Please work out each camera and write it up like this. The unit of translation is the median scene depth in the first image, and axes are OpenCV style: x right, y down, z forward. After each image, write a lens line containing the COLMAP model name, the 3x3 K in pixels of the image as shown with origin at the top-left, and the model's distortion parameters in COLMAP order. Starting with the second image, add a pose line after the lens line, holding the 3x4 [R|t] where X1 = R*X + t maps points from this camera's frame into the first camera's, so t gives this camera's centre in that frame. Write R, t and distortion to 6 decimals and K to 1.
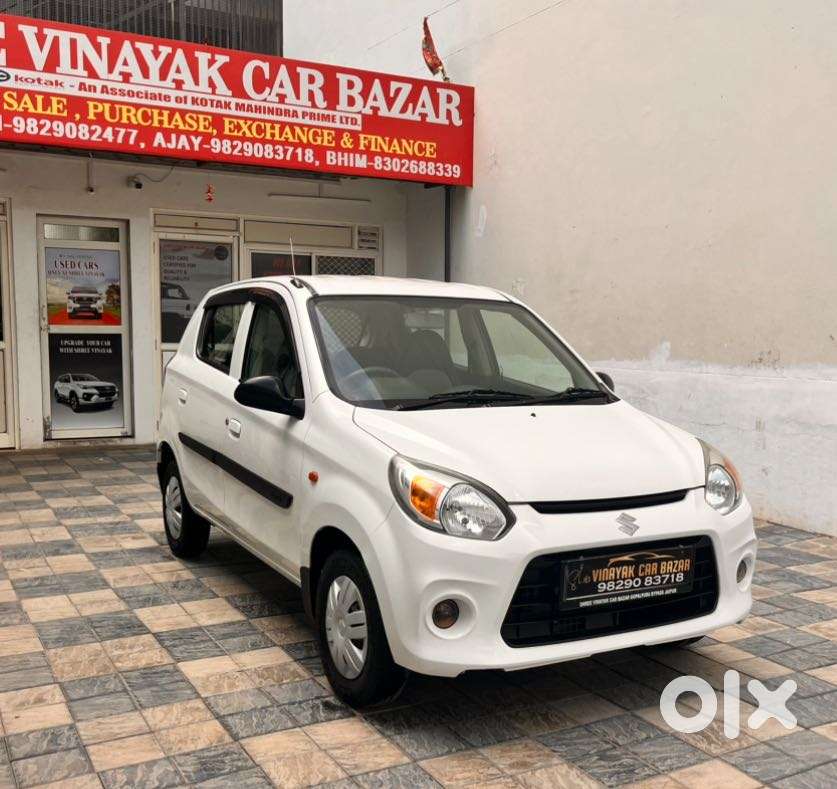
lens RADIAL K [[992.9, 0, 512.0], [0, 992.9, 428.2], [0, 0, 1]] dist [0.024036, 0.000000]
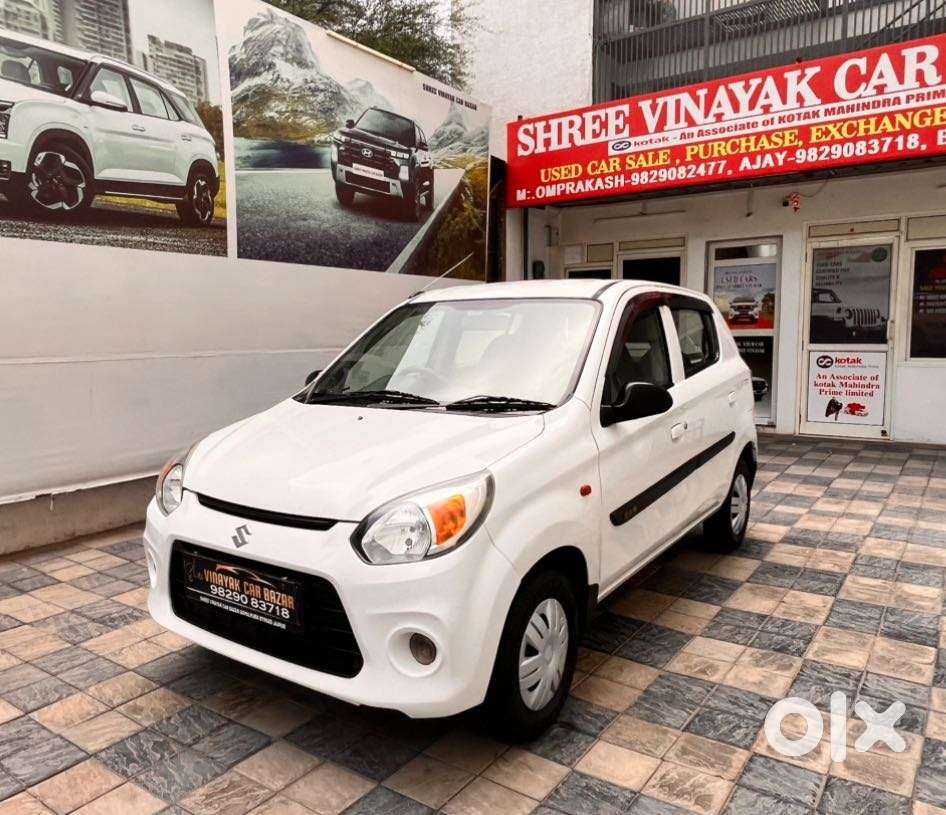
lens RADIAL K [[764.9, 0, 400.5], [0, 764.9, 406.3], [0, 0, 1]] dist [0.000276, -0.006917]
pose [[0.355500, 0.074226, -0.931724, 0.344520], [-0.077157, 0.995770, 0.049889, -0.030688], [0.931486, 0.054154, 0.359723, 0.354372]]
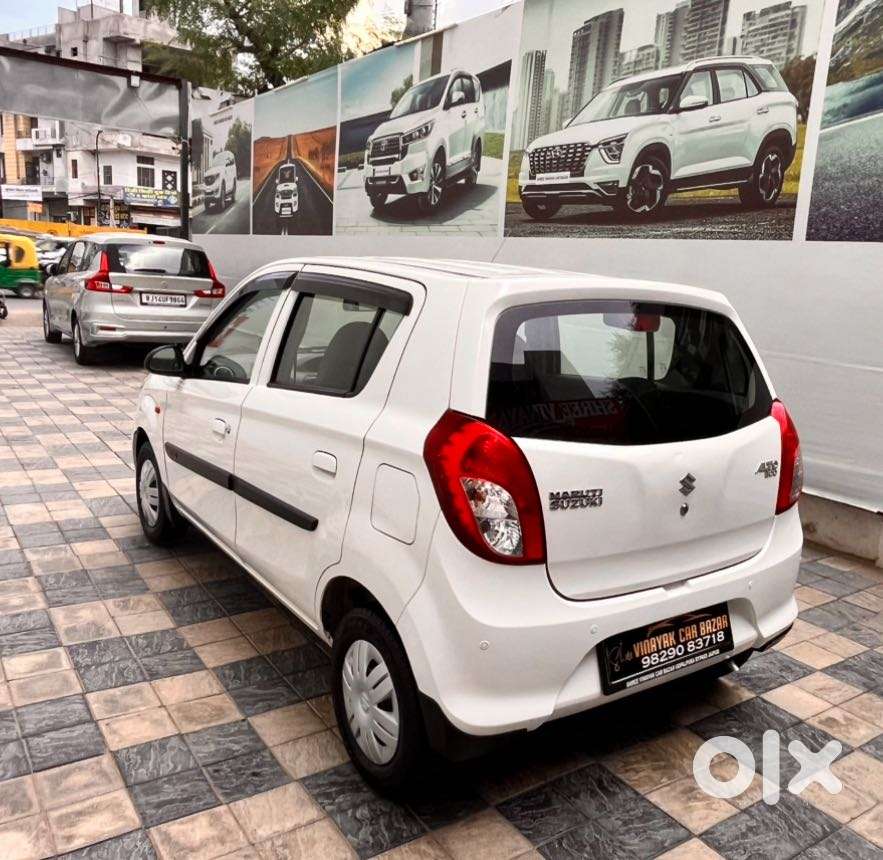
lens RADIAL K [[816.3, 0, 510.6], [0, 816.3, 426.6], [0, 0, 1]] dist [0.004902, 0.000000]
pose [[-0.992932, -0.066029, -0.098620, -0.092804], [-0.091096, 0.956634, 0.276682, -0.132582], [0.076074, 0.283711, -0.955888, 1.042011]]
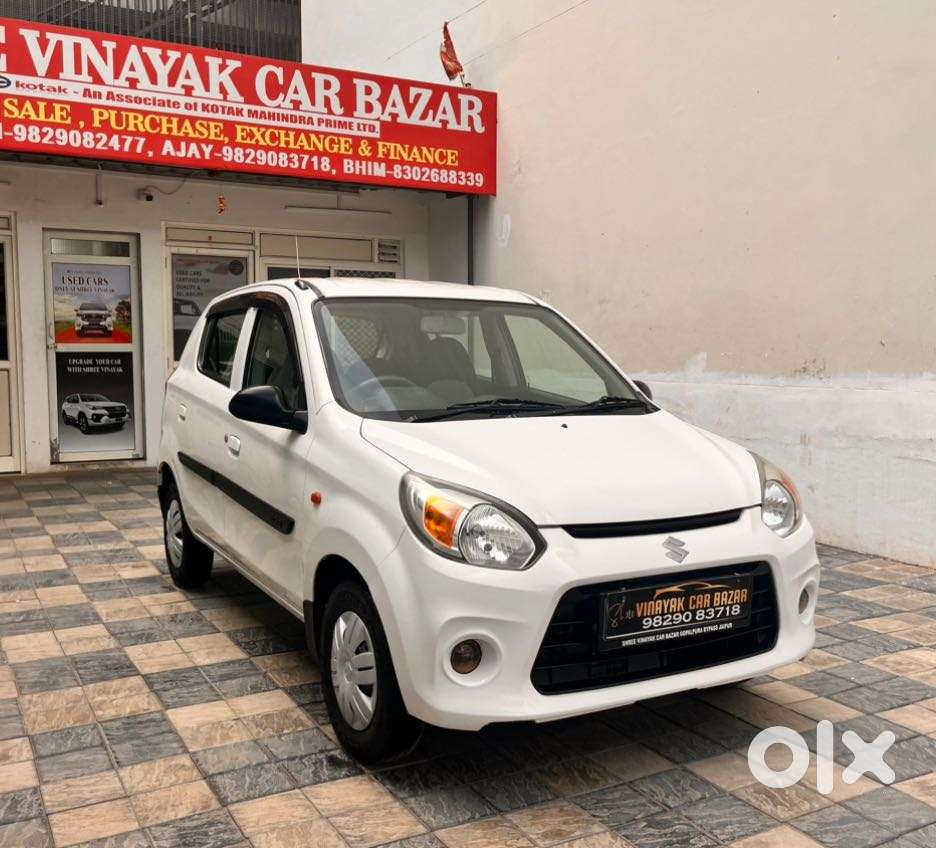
lens RADIAL K [[993.8, 0, 531.3], [0, 993.8, 429.2], [0, 0, 1]] dist [0.023114, 0.000000]
pose [[0.999922, -0.010015, -0.007437, -0.000890], [0.009865, 0.999753, -0.019925, 0.003171], [0.007635, 0.019851, 0.999774, 0.052355]]
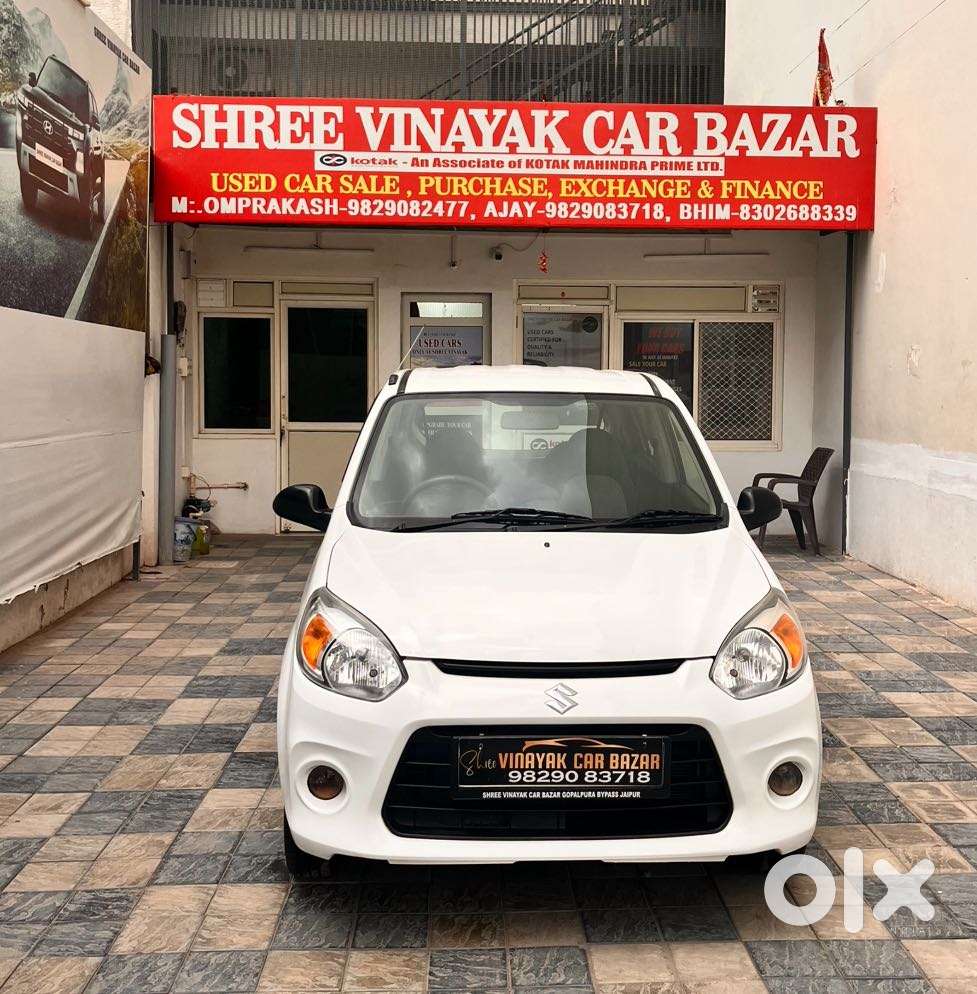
lens RADIAL K [[1180.3, 0, 548.9], [0, 1180.3, 453.8], [0, 0, 1]] dist [0.020790, 0.000000]
pose [[0.884904, 0.019677, -0.465359, 0.217224], [-0.041917, 0.998417, -0.037491, -0.024187], [0.463884, 0.052682, 0.884328, 0.068951]]
